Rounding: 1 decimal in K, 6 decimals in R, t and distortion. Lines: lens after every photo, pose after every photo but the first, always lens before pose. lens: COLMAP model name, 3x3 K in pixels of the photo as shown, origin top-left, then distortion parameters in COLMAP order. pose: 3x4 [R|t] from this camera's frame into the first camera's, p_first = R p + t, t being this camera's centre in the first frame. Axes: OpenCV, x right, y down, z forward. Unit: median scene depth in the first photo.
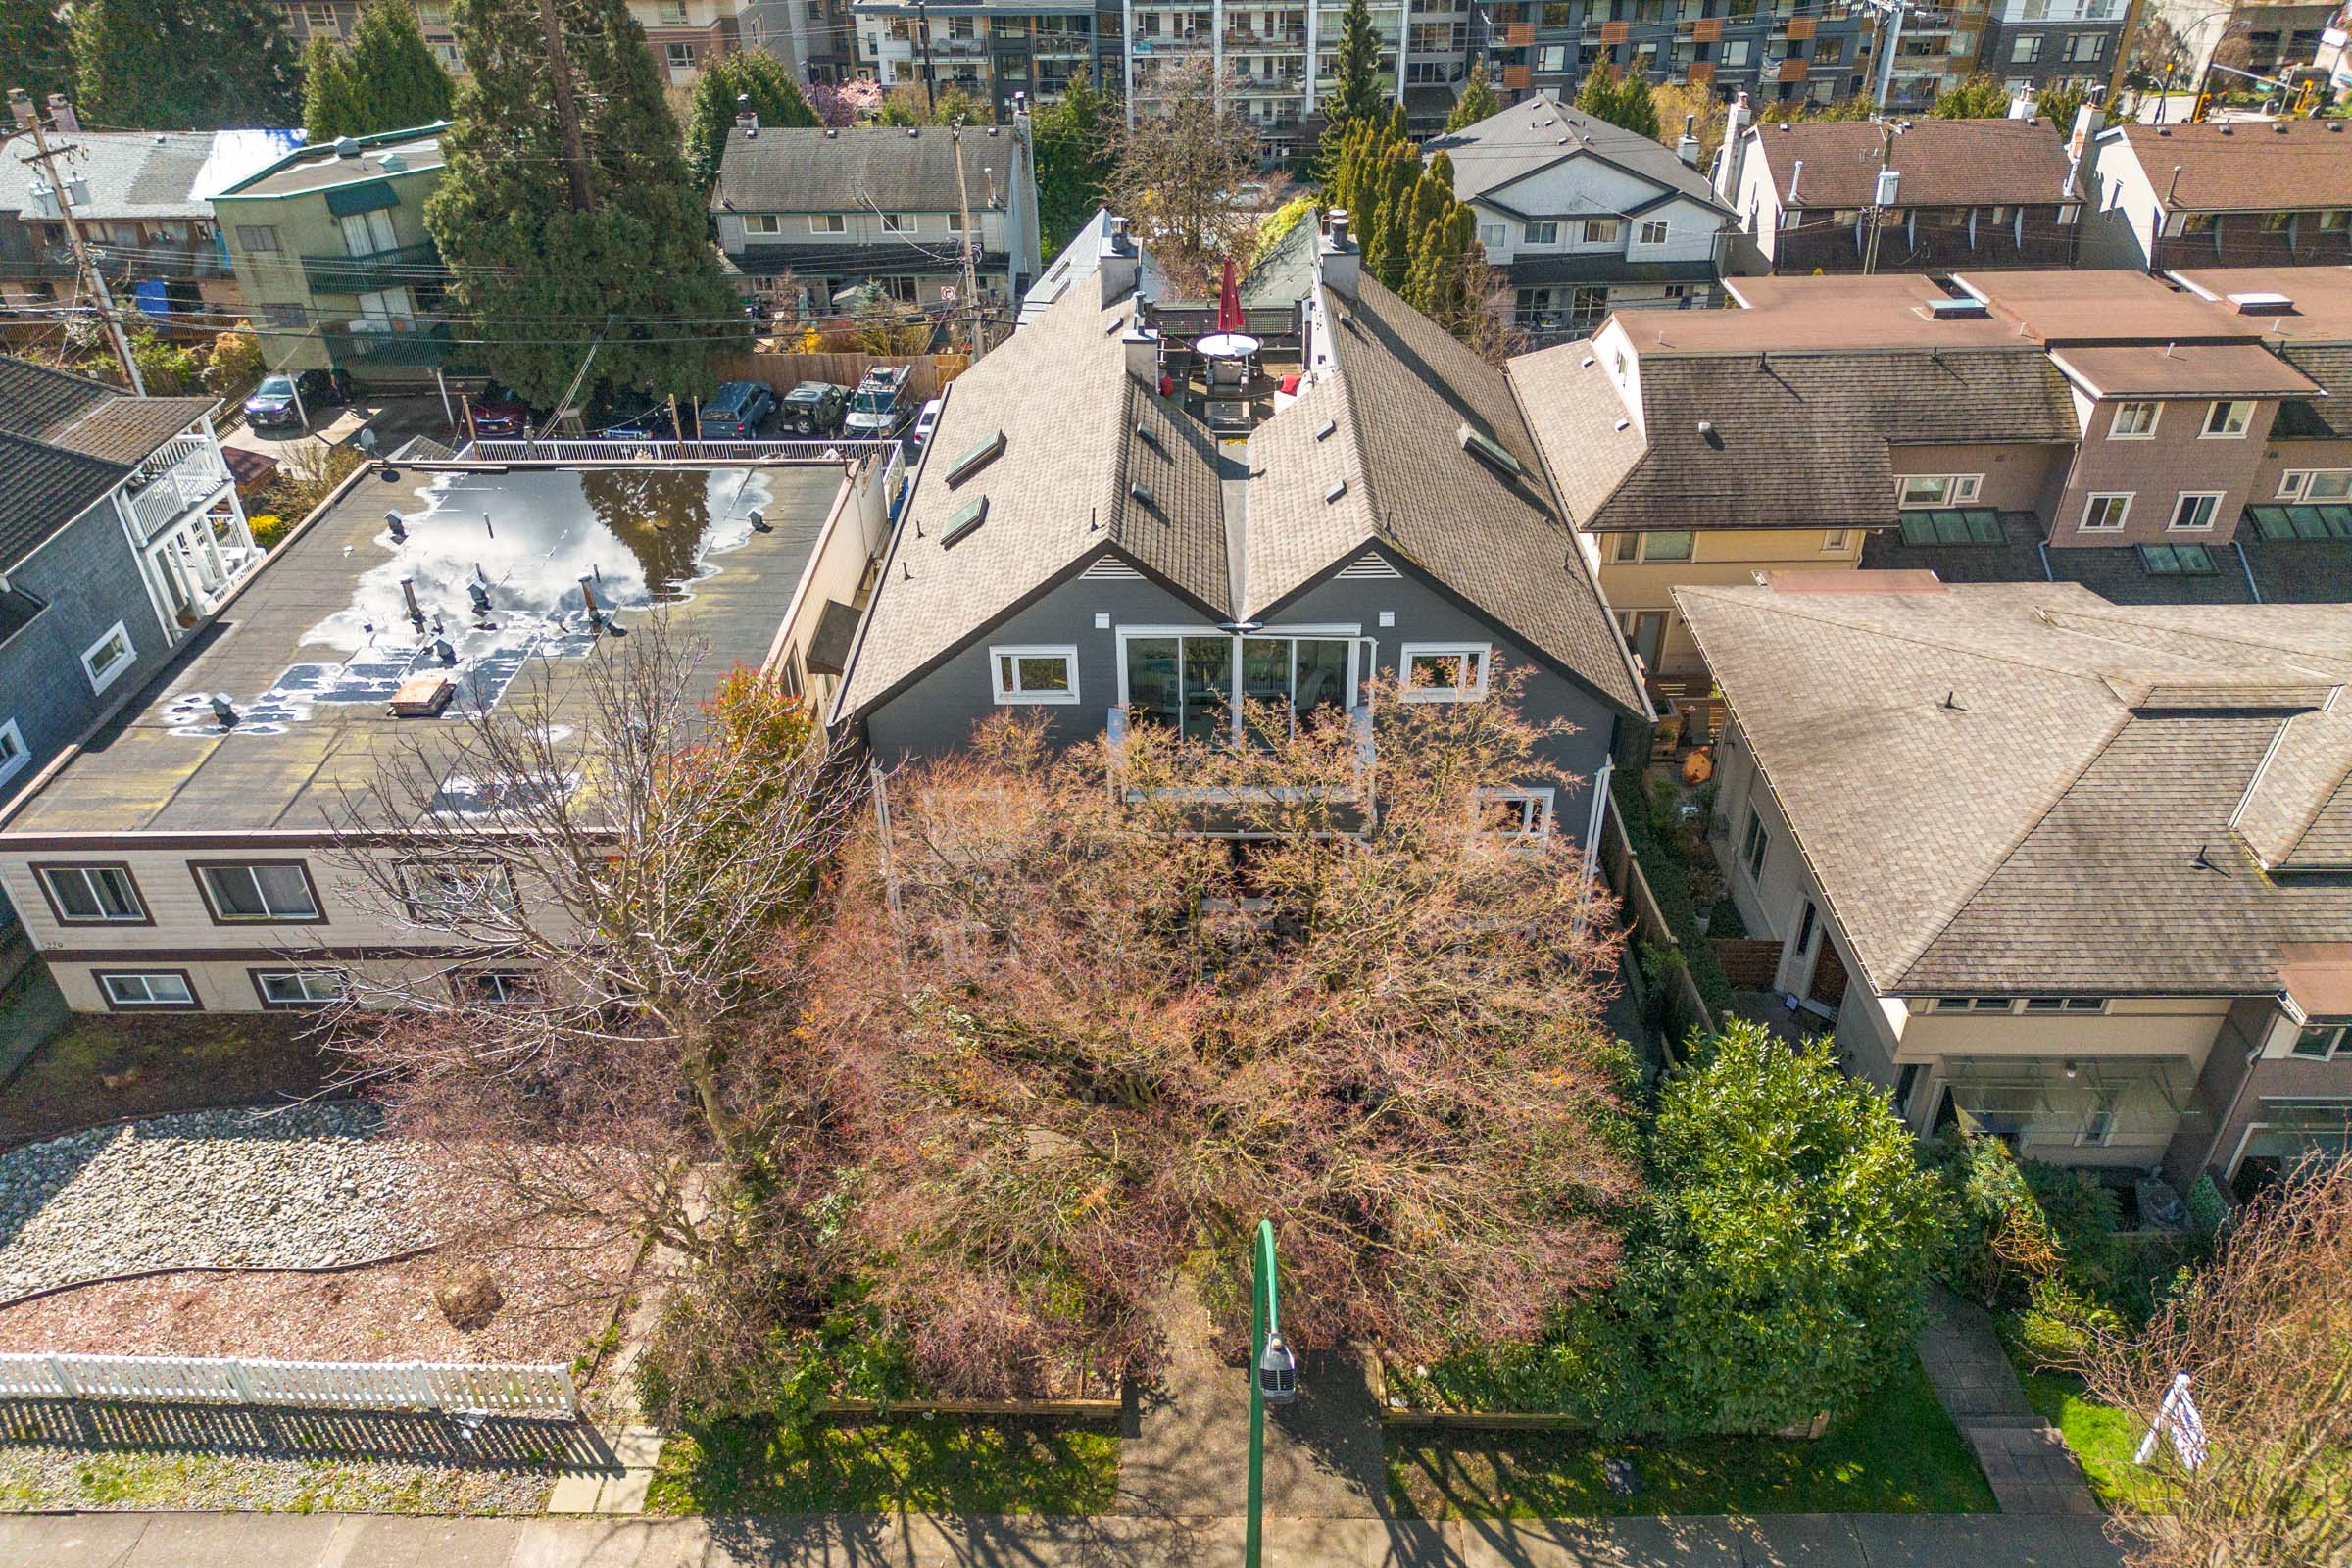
lens RADIAL K [[1672.5, 0, 1167.2], [0, 1672.5, 776.6], [0, 0, 1]] dist [0.078476, -0.077474]
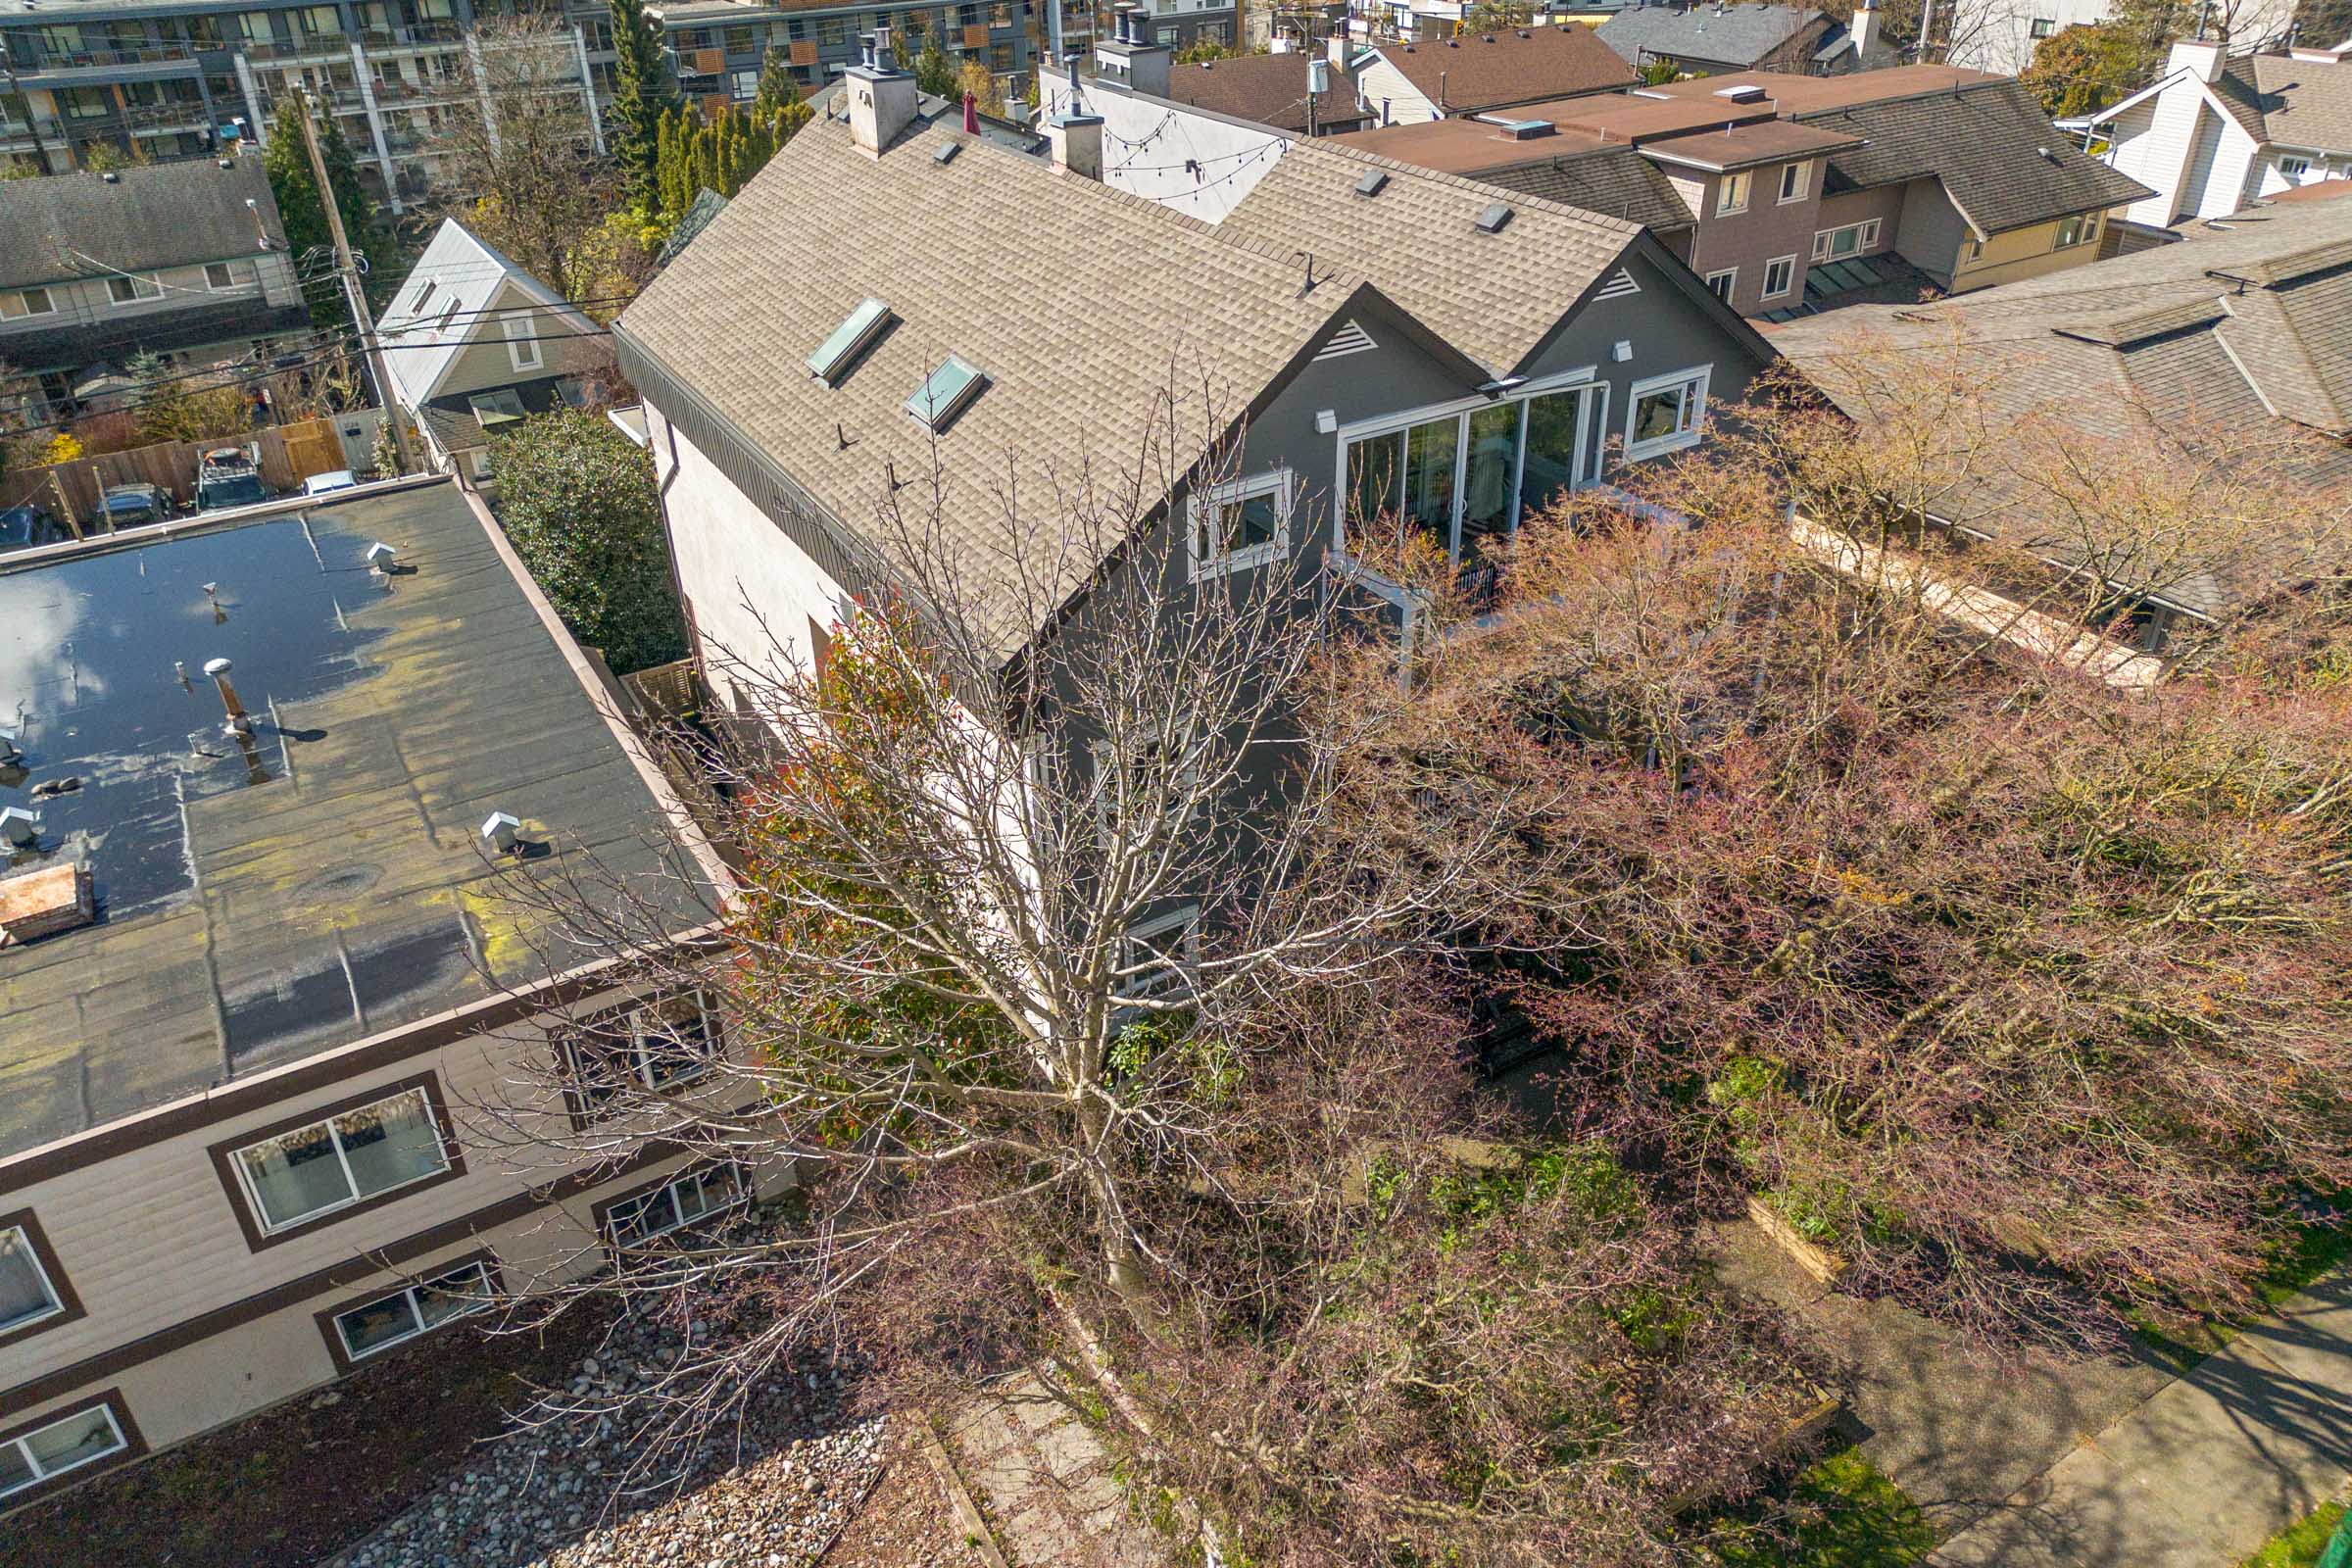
lens RADIAL K [[1672.5, 0, 1175.1], [0, 1672.5, 772.8], [0, 0, 1]] dist [0.078476, -0.077474]
pose [[0.850394, -0.273233, 0.449636, -0.175701], [0.298993, 0.954148, 0.014330, 0.008163], [-0.432935, 0.122251, 0.893097, 0.152434]]
